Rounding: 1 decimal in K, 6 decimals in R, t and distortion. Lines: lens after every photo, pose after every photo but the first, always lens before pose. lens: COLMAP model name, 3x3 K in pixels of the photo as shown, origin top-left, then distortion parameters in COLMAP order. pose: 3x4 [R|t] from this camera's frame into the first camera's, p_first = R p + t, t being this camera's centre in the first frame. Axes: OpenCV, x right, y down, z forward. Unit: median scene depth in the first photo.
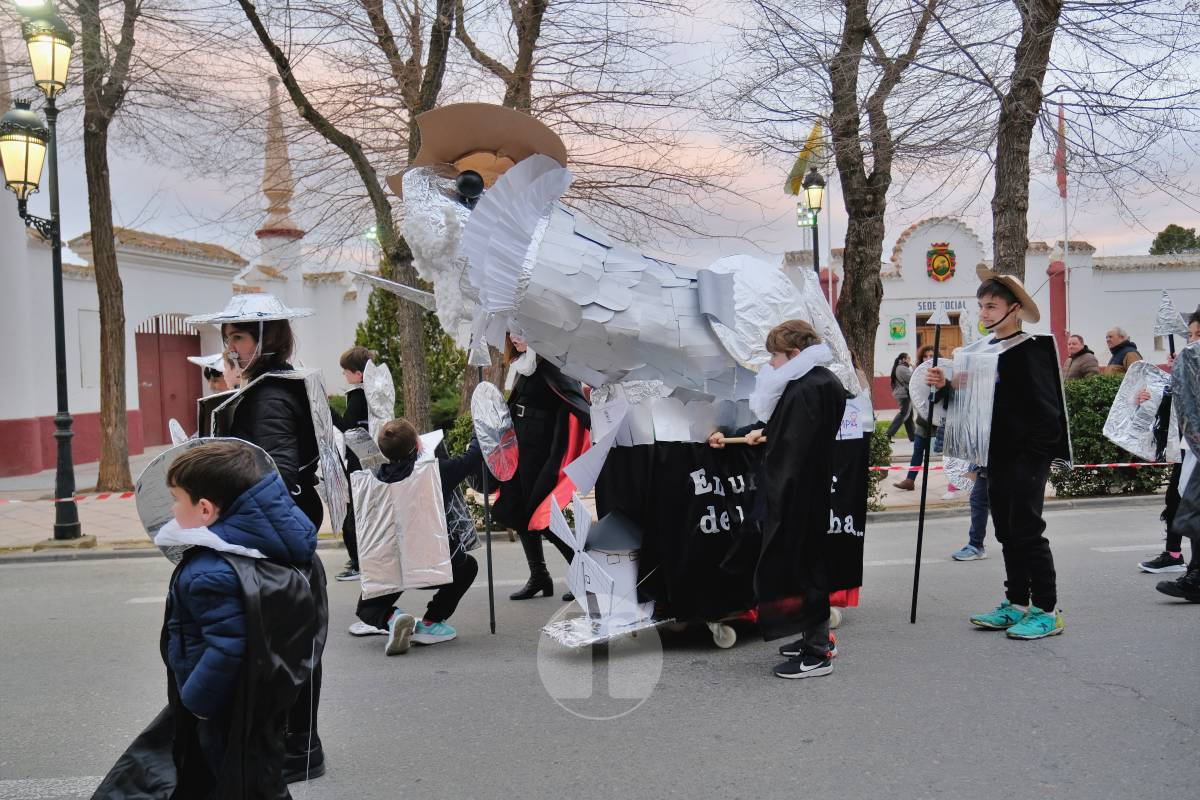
lens RADIAL K [[989.7, 0, 600.0], [0, 989.7, 400.0], [0, 0, 1]] dist [-0.009001, 0.005173]
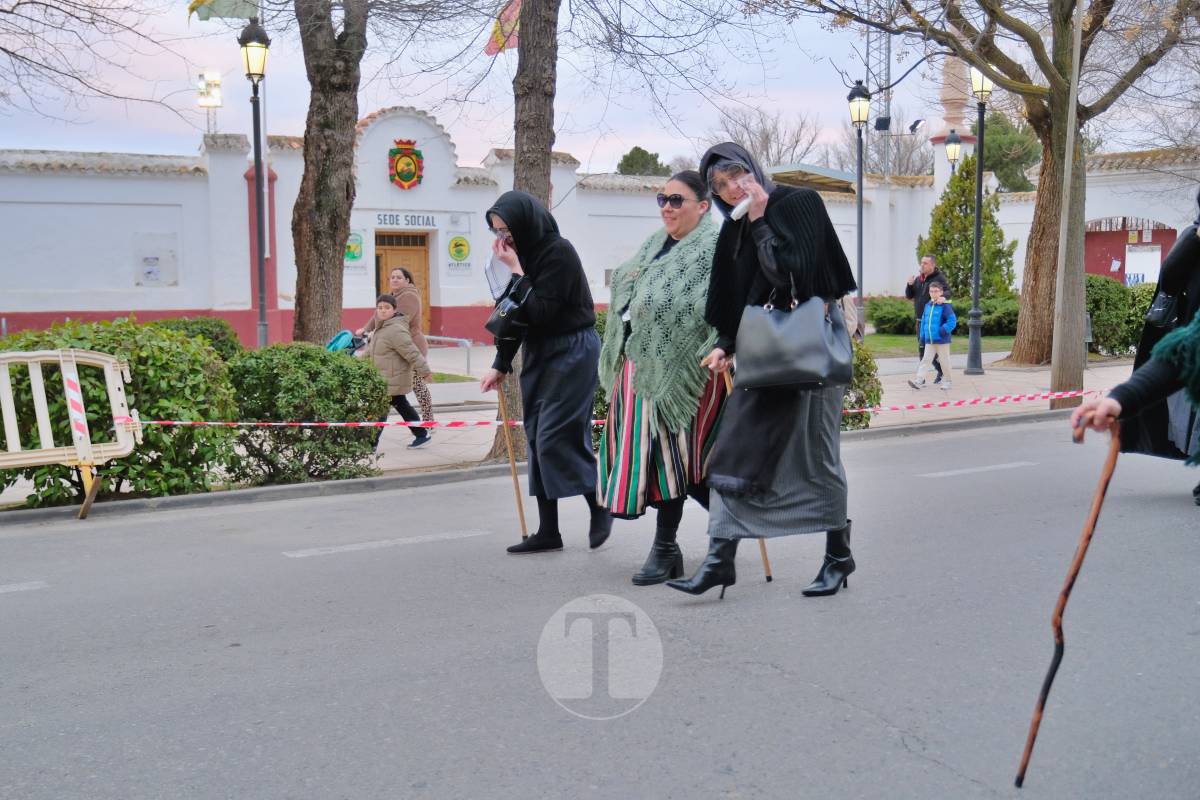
lens RADIAL K [[1286.7, 0, 589.3], [0, 1286.7, 415.3], [0, 0, 1]] dist [-0.001293, 0.023100]
pose [[0.880726, -0.014098, 0.473416, -0.026791], [-0.012402, 0.998528, 0.052808, 0.007296], [-0.473463, -0.052380, 0.879255, 0.034717]]
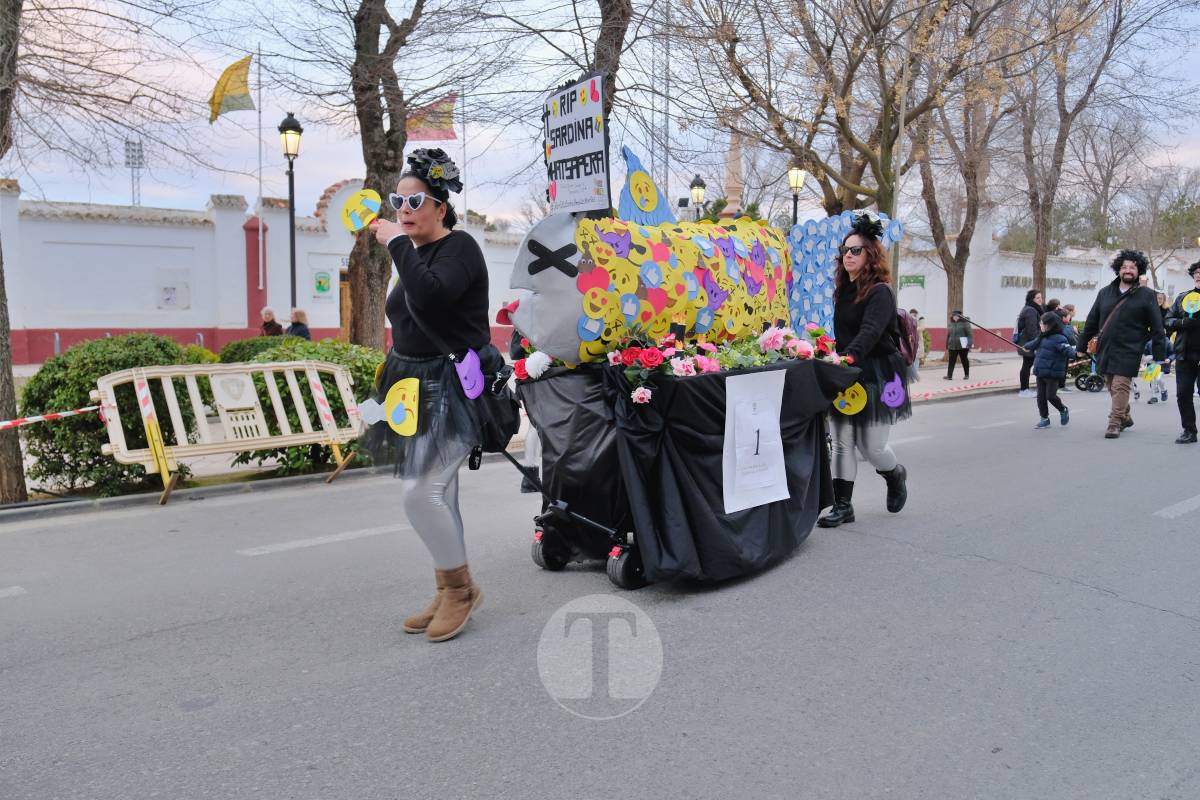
lens RADIAL K [[947.5, 0, 597.4], [0, 947.5, 404.0], [0, 0, 1]] dist [-0.010814, 0.001352]
pose [[0.779959, -0.013820, 0.625678, -0.177262], [-0.018909, 0.998779, 0.045633, 0.007780], [-0.625545, -0.047423, 0.778746, 0.081146]]
